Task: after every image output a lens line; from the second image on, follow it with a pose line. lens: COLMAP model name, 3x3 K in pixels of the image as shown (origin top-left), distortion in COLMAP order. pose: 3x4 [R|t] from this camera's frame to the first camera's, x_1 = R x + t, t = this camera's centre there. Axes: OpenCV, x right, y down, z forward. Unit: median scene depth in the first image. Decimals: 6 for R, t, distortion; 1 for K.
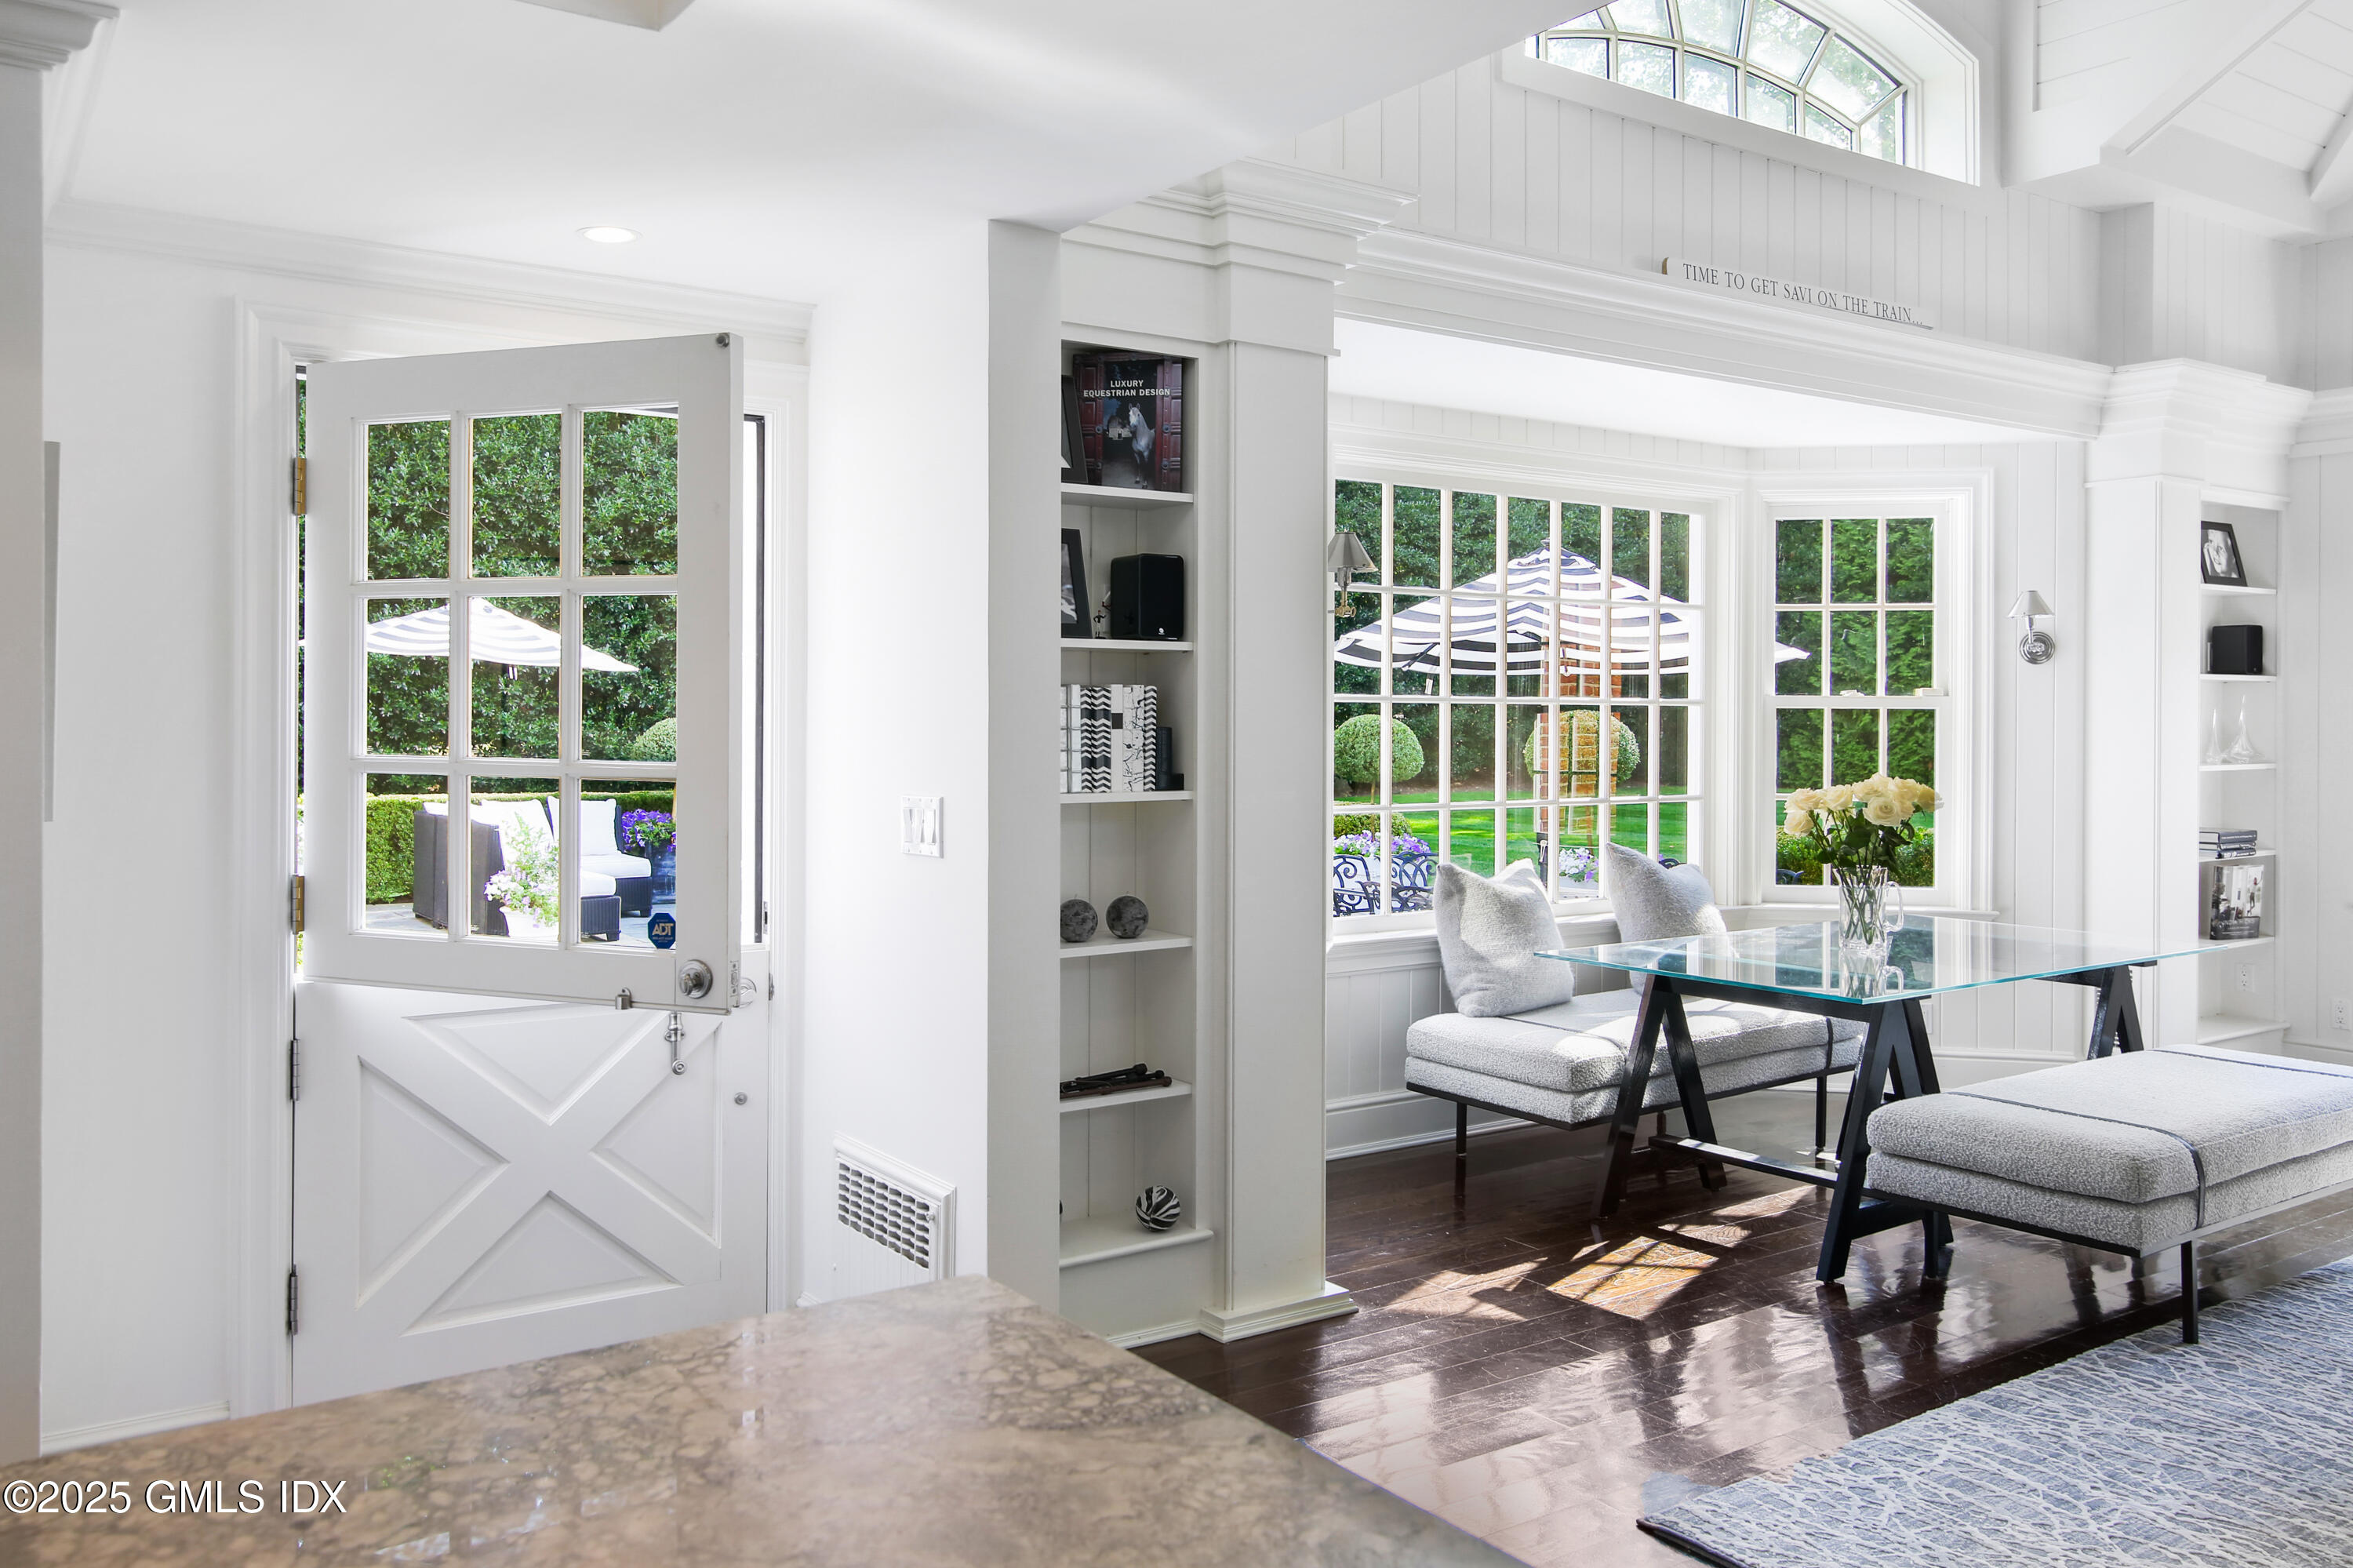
lens RADIAL K [[1825.0, 0, 1143.8], [0, 1825.0, 730.7], [0, 0, 1]] dist [0.001371, 0.009395]
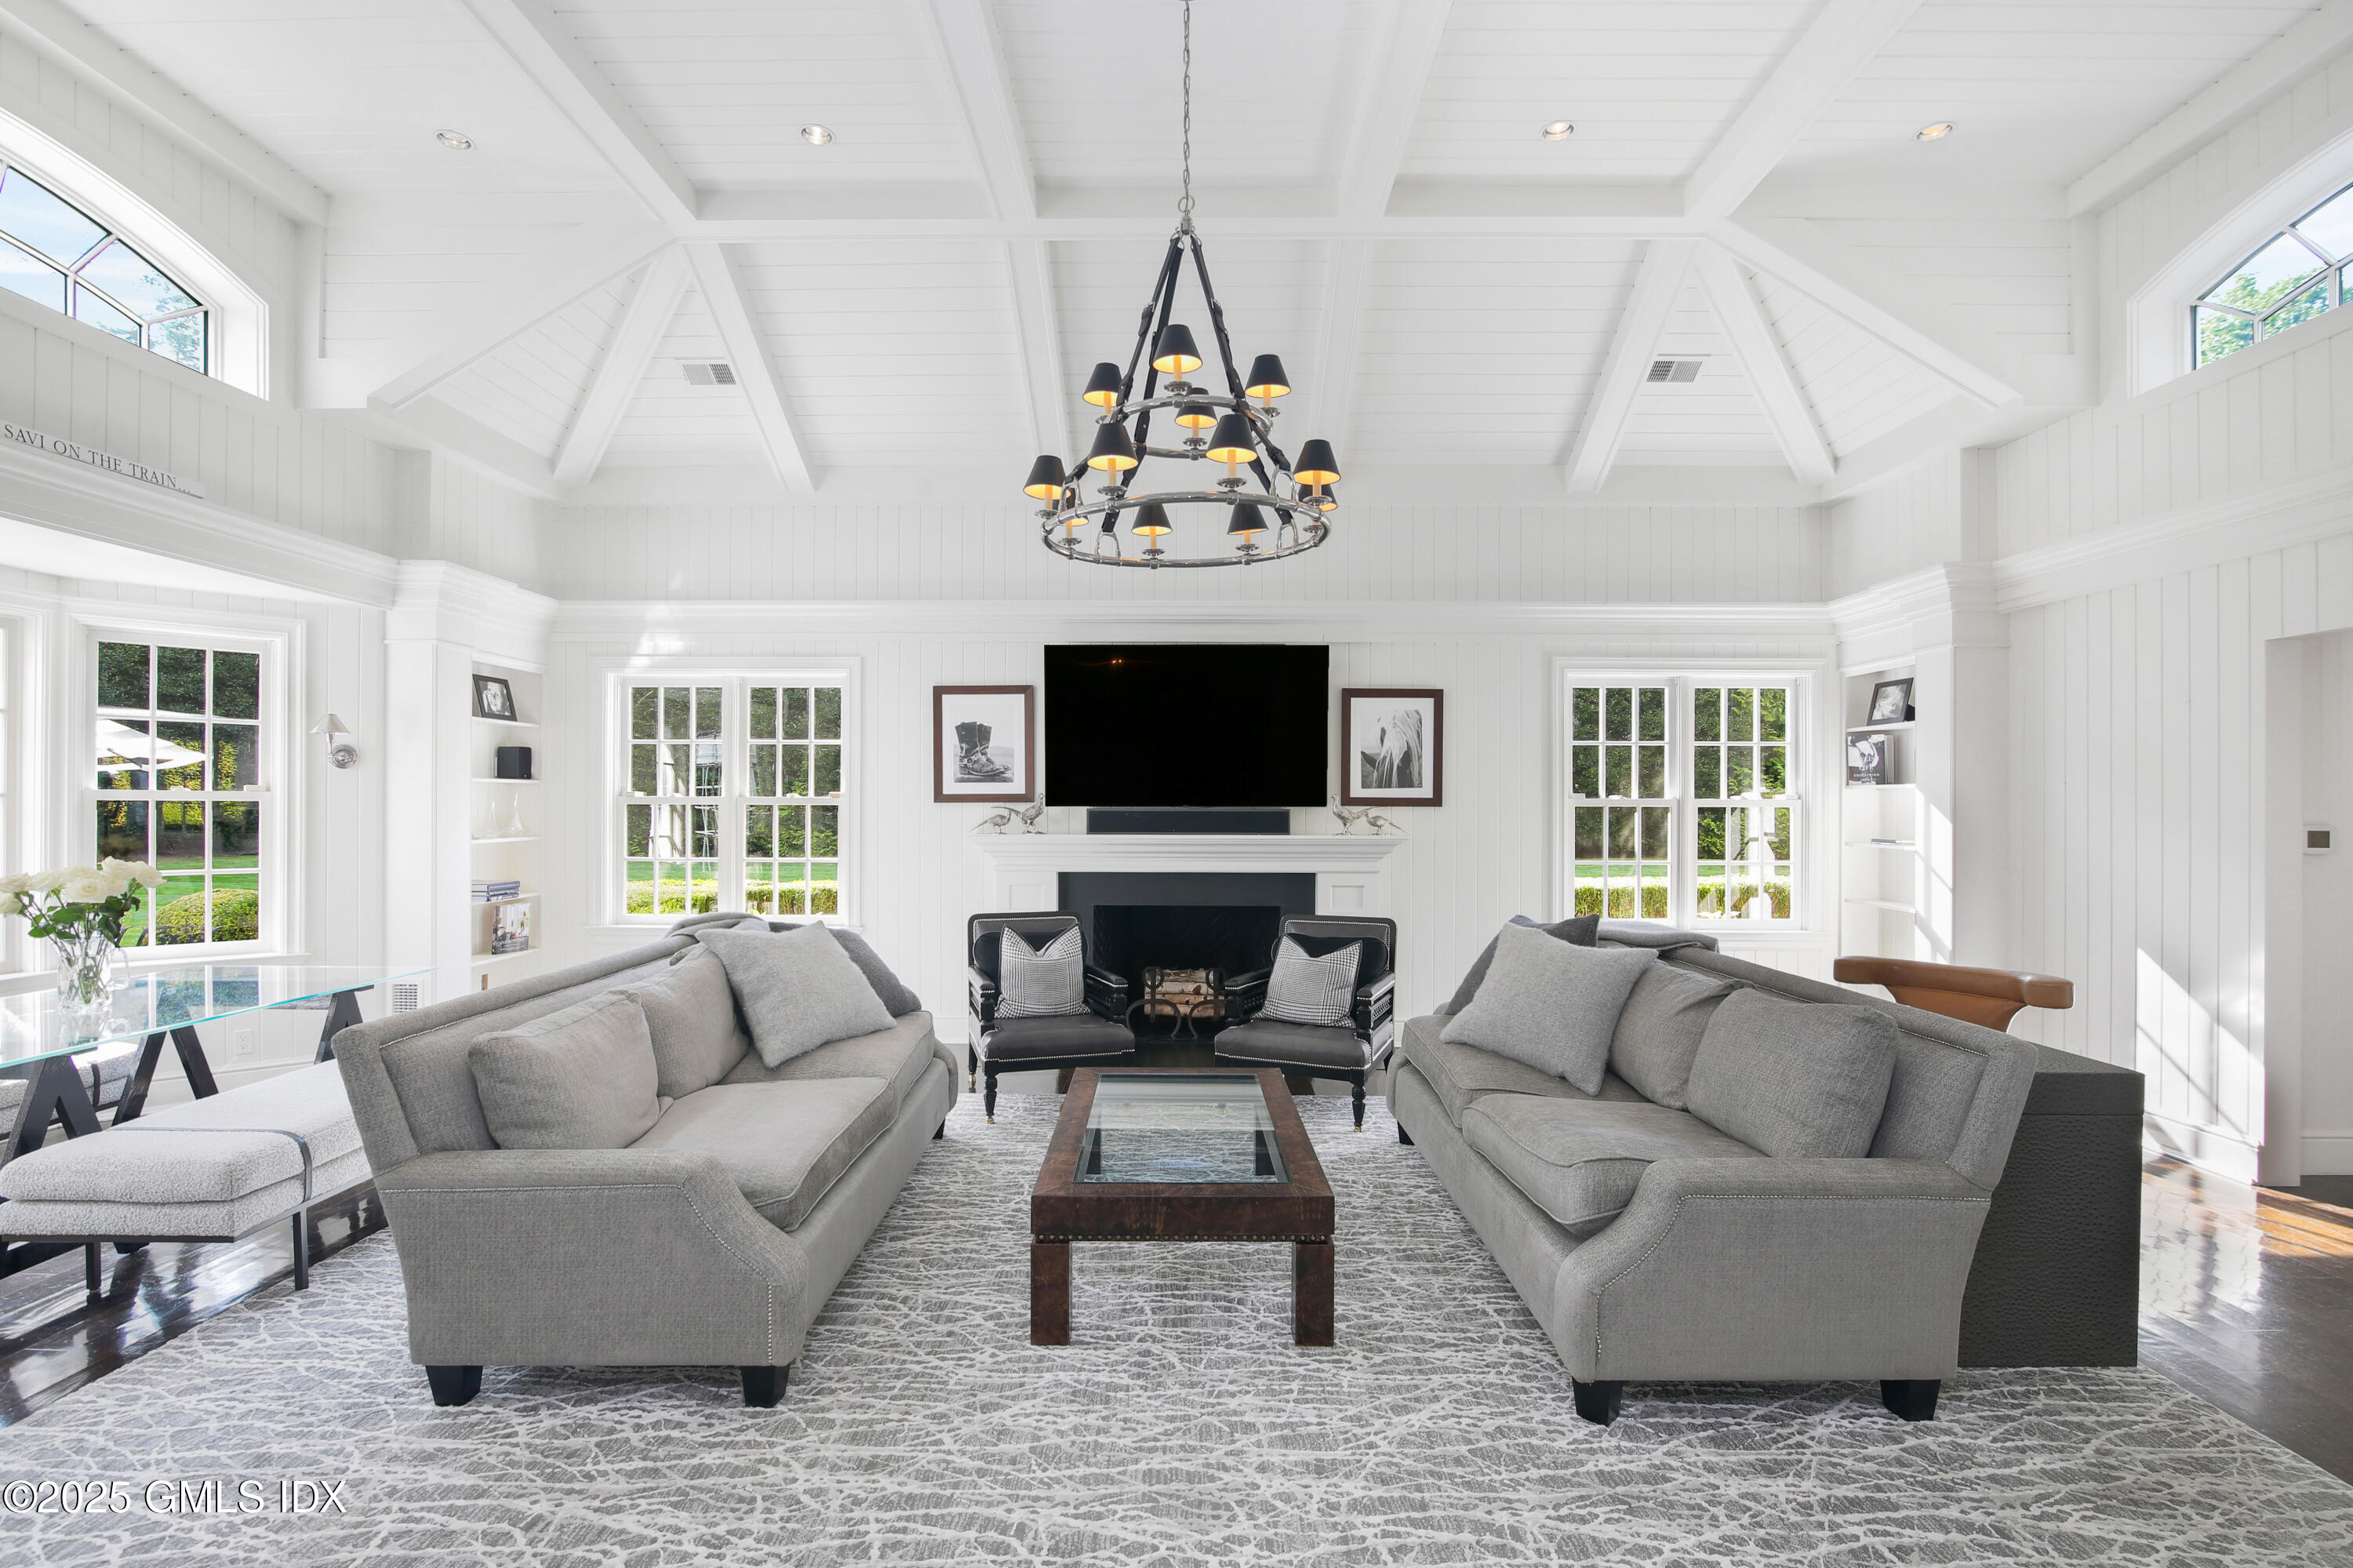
lens RADIAL K [[1090.5, 0, 1170.4], [0, 1090.5, 798.1], [0, 0, 1]] dist [-0.016247, 0.000337]
pose [[0.581906, 0.004497, 0.813244, 0.190557], [0.006397, 0.999928, -0.010106, -0.002156], [-0.813231, 0.011083, 0.581836, 0.029287]]
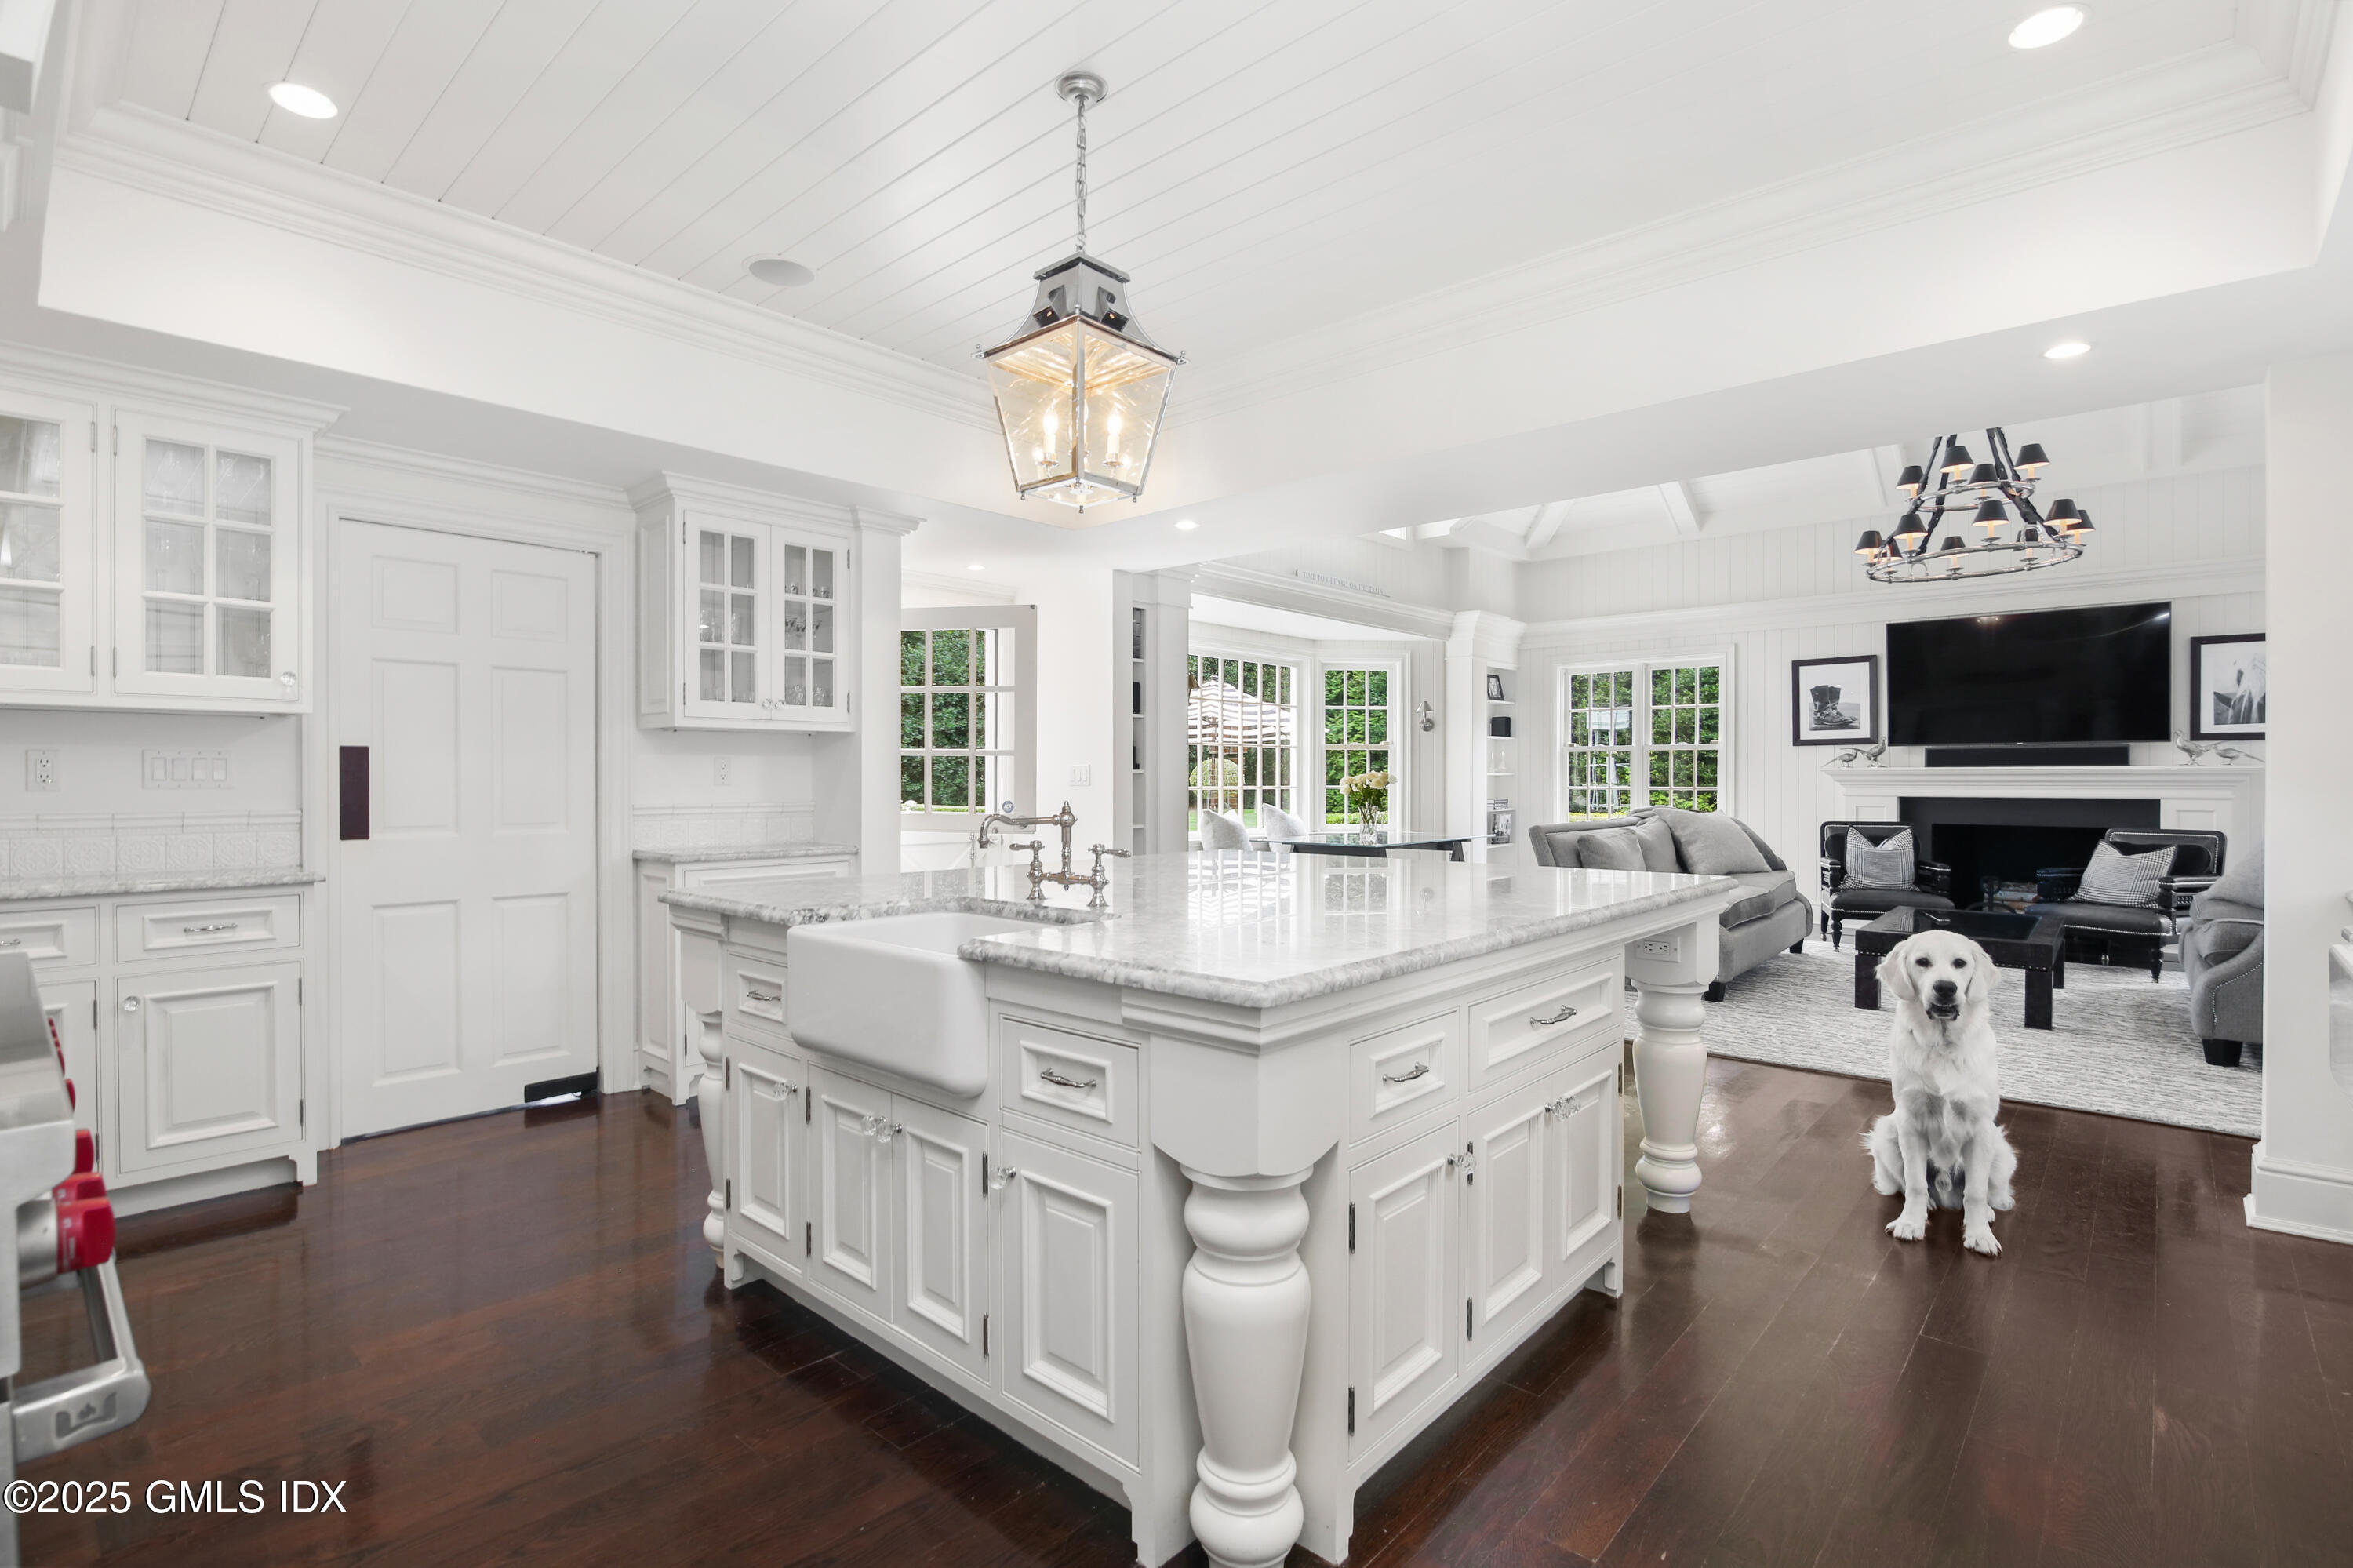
lens RADIAL K [[1090.5, 0, 1177.0], [0, 1090.5, 787.3], [0, 0, 1]] dist [-0.016247, 0.000337]
pose [[0.974147, -0.004333, 0.225874, -0.167238], [0.004400, 0.999990, 0.000207, 0.036921], [-0.225873, 0.000792, 0.974157, -0.346991]]
